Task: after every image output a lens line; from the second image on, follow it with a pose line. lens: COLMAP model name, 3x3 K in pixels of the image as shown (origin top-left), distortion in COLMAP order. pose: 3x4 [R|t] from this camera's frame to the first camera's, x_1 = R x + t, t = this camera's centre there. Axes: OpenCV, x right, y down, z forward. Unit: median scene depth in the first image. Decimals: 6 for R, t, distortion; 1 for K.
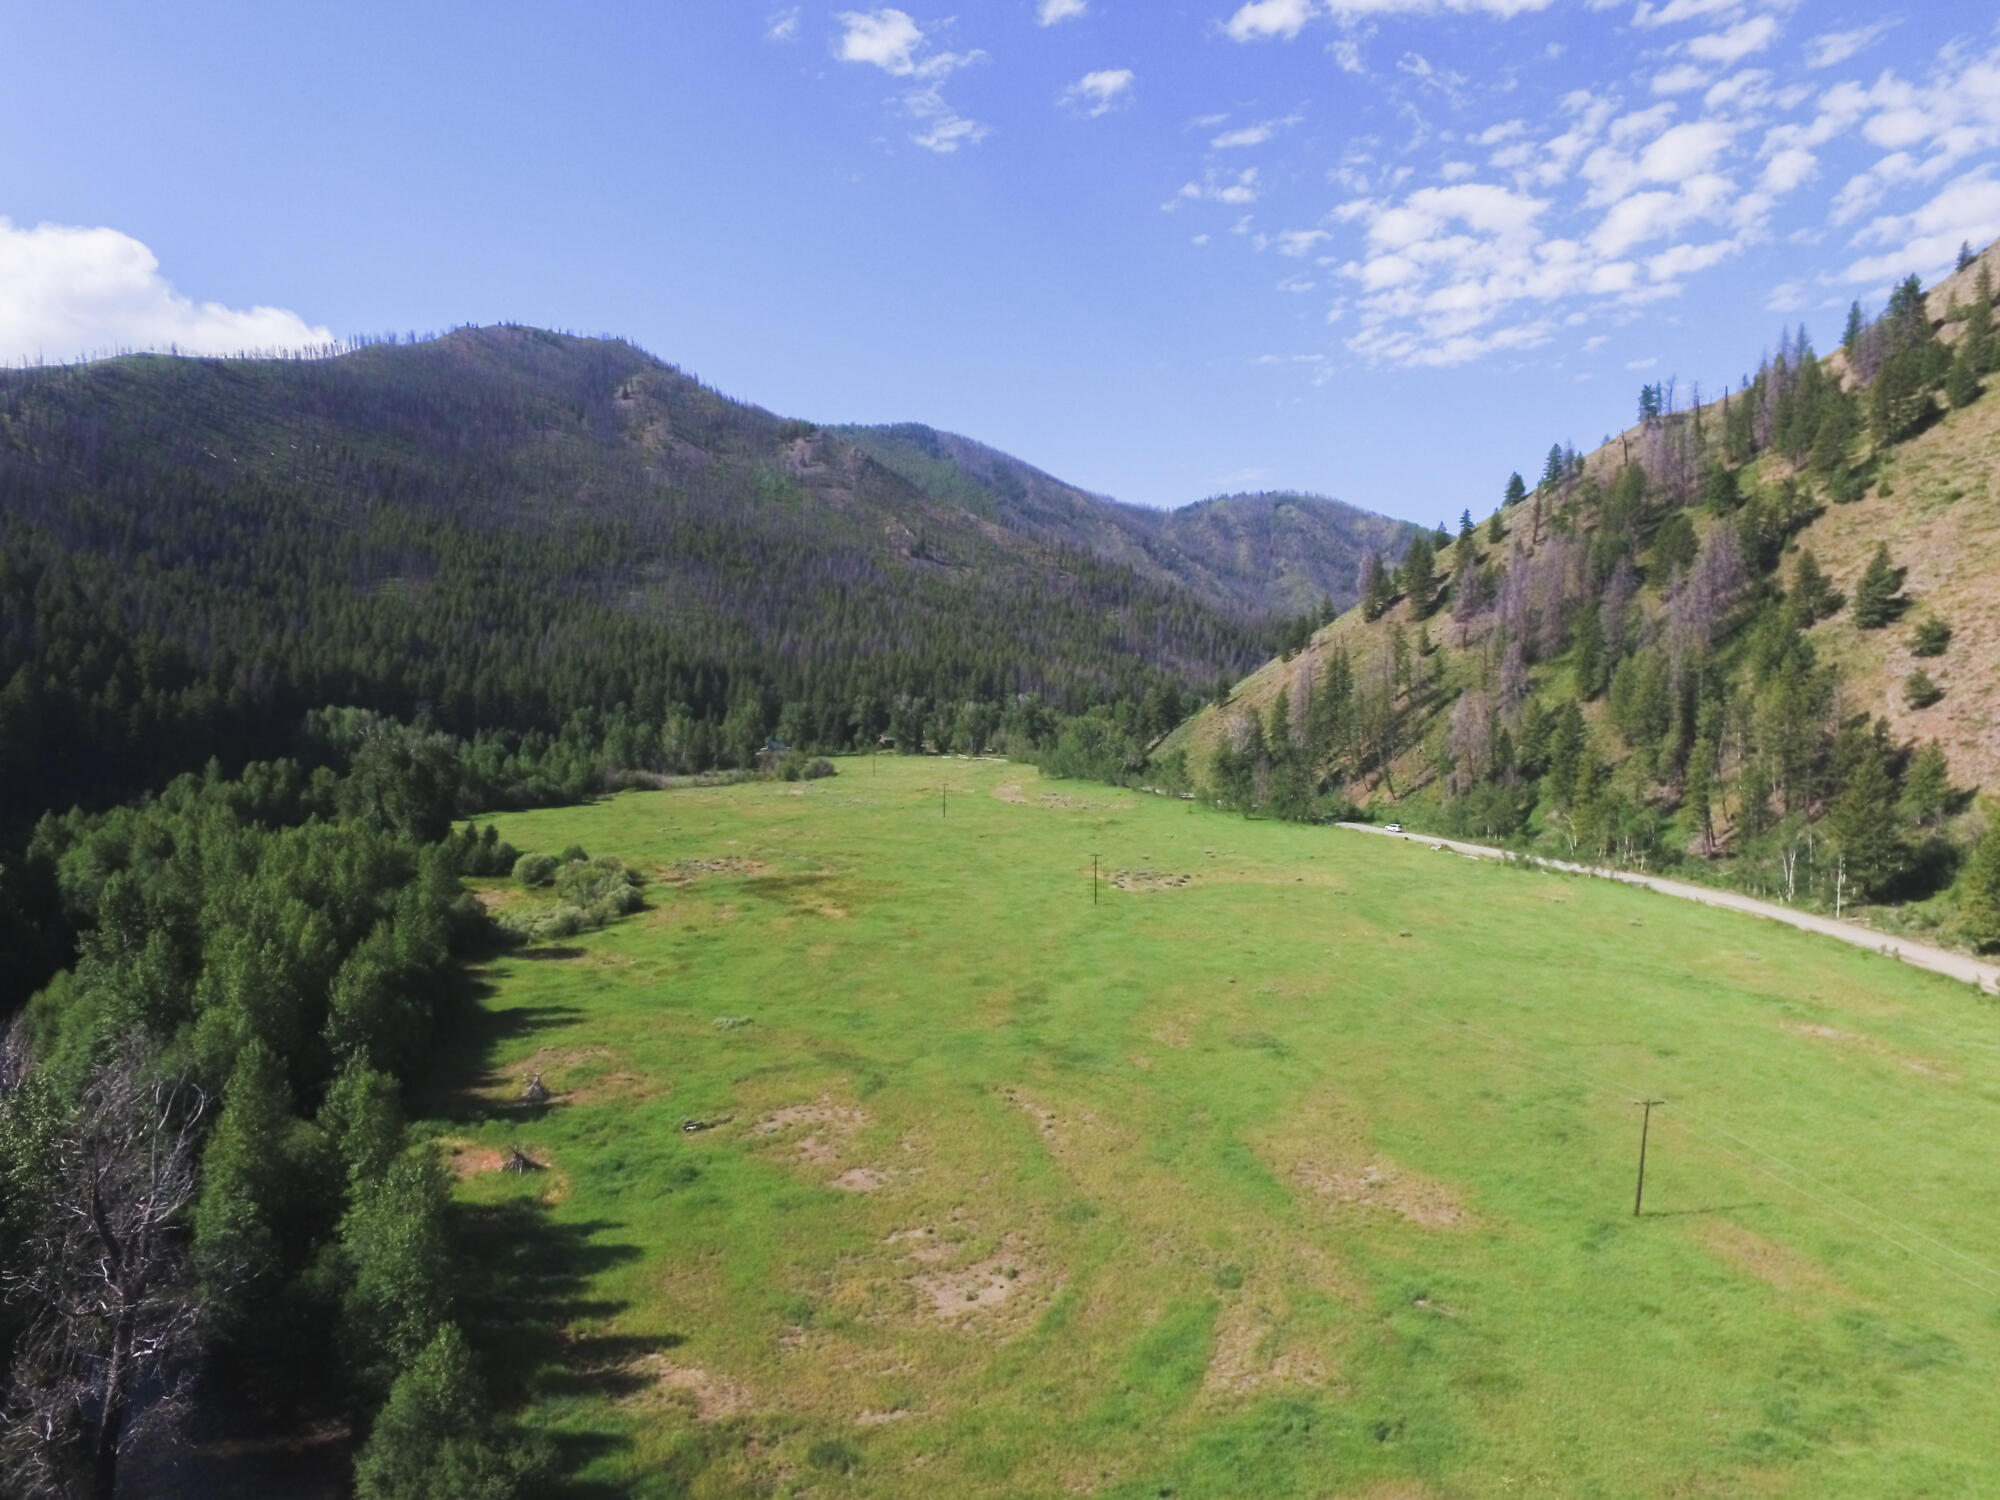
lens RADIAL K [[1183.5, 0, 1018.7], [0, 1183.5, 739.2], [0, 0, 1]] dist [-0.008490, 0.011661]
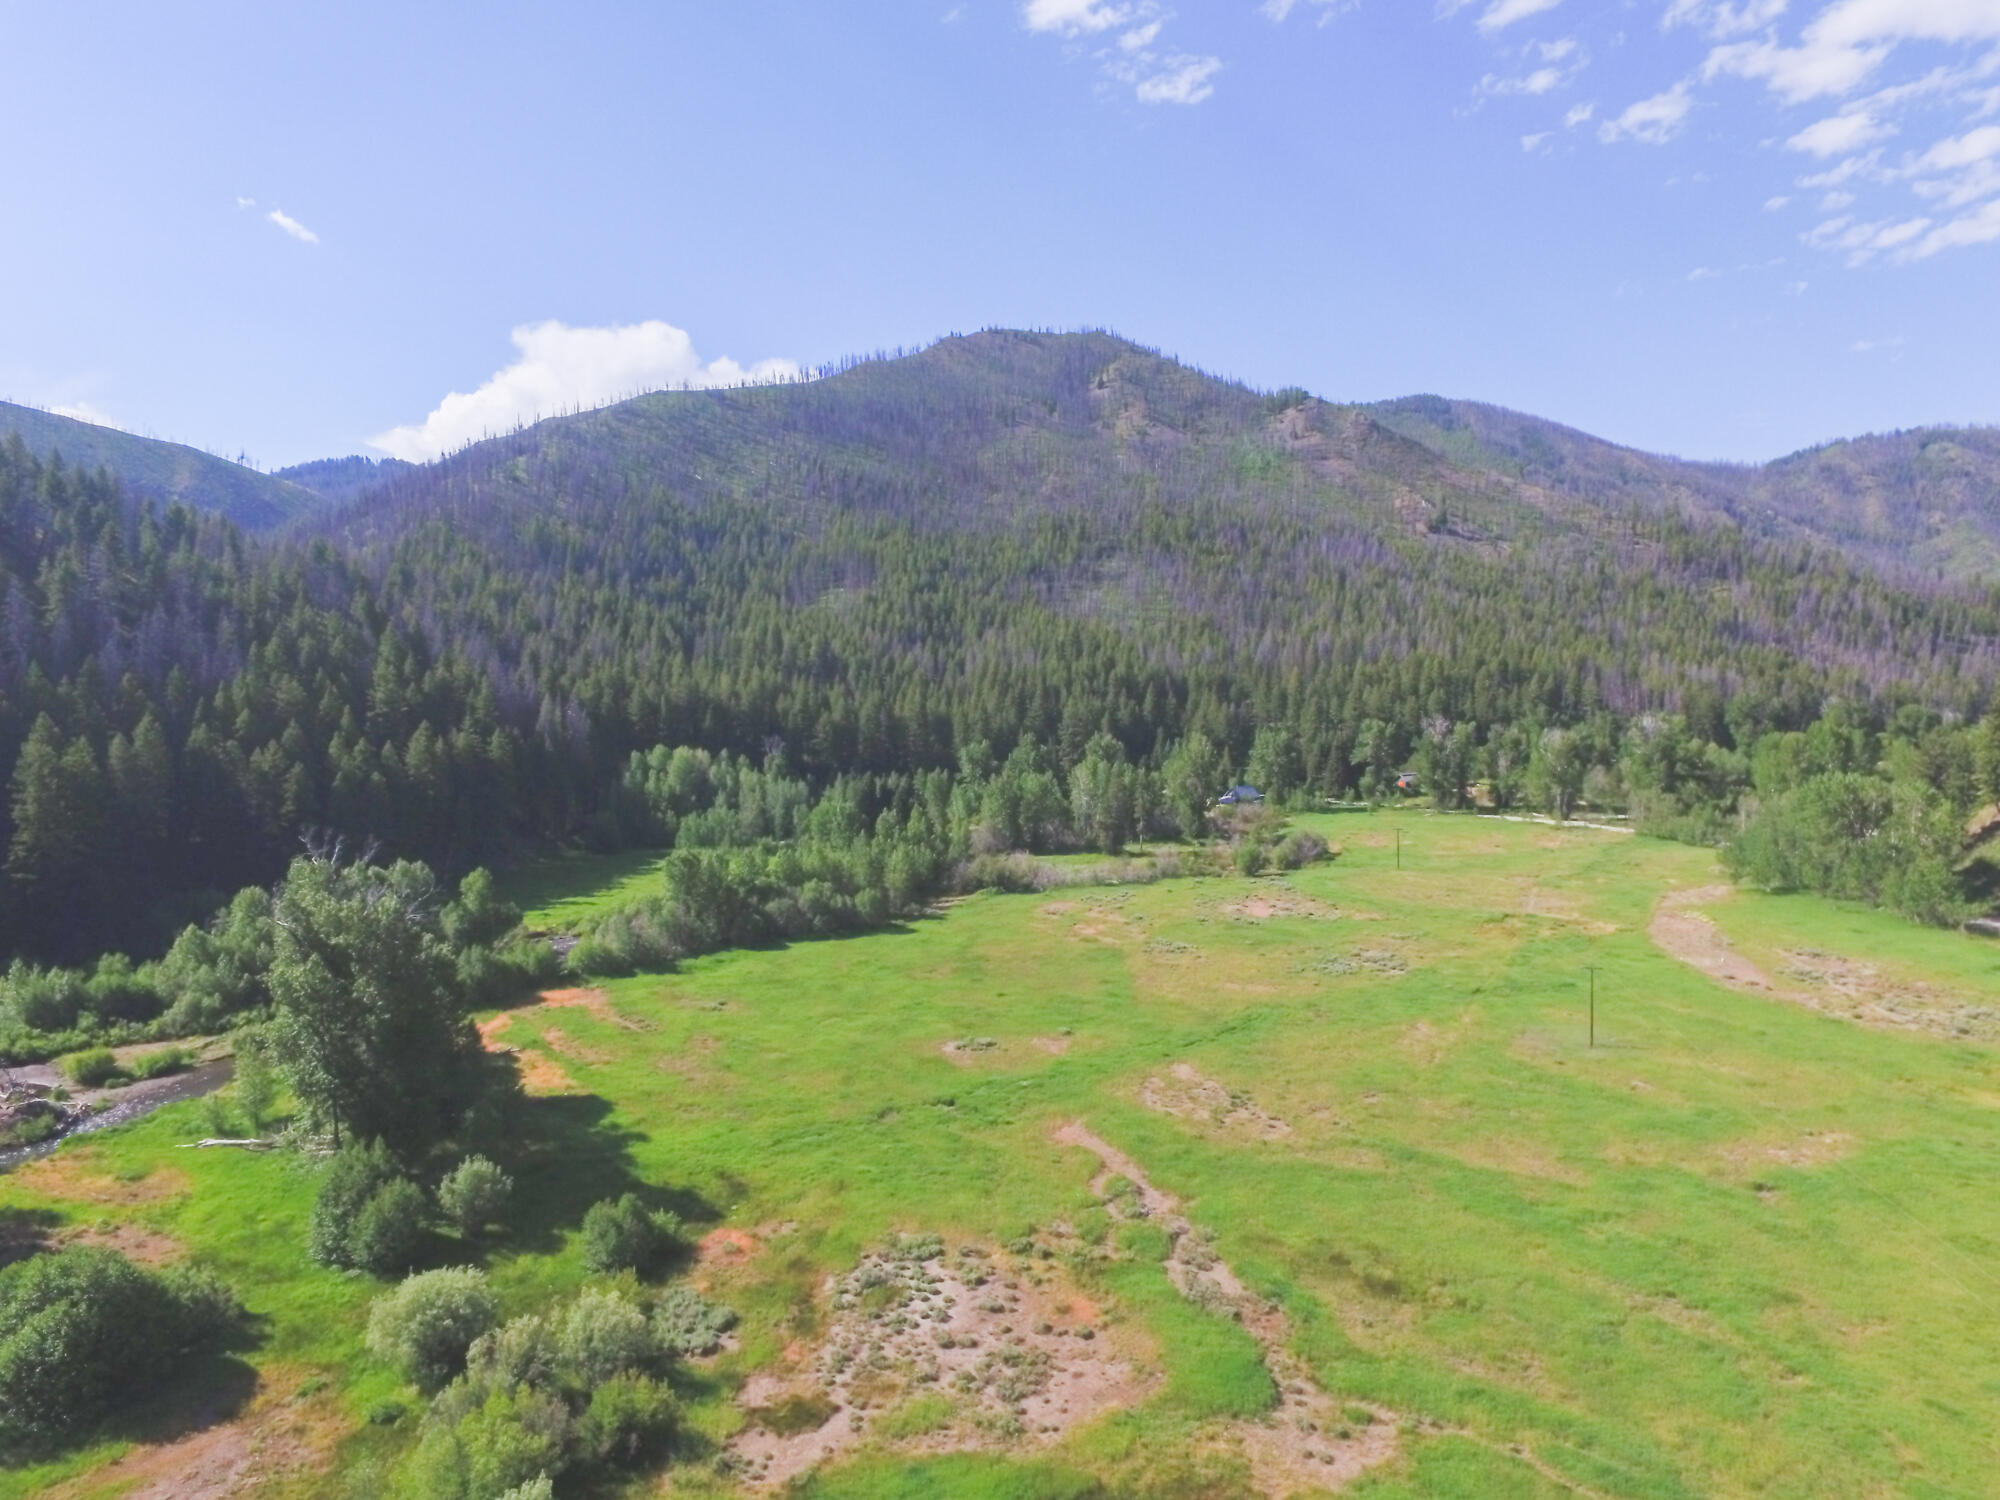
lens RADIAL K [[1183.5, 0, 999.1], [0, 1183.5, 745.4], [0, 0, 1]] dist [-0.008490, 0.011661]
pose [[0.909545, 0.002154, -0.415599, -0.026019], [-0.001018, 0.999995, 0.002955, -0.013667], [0.415603, -0.002265, 0.909543, 0.170459]]
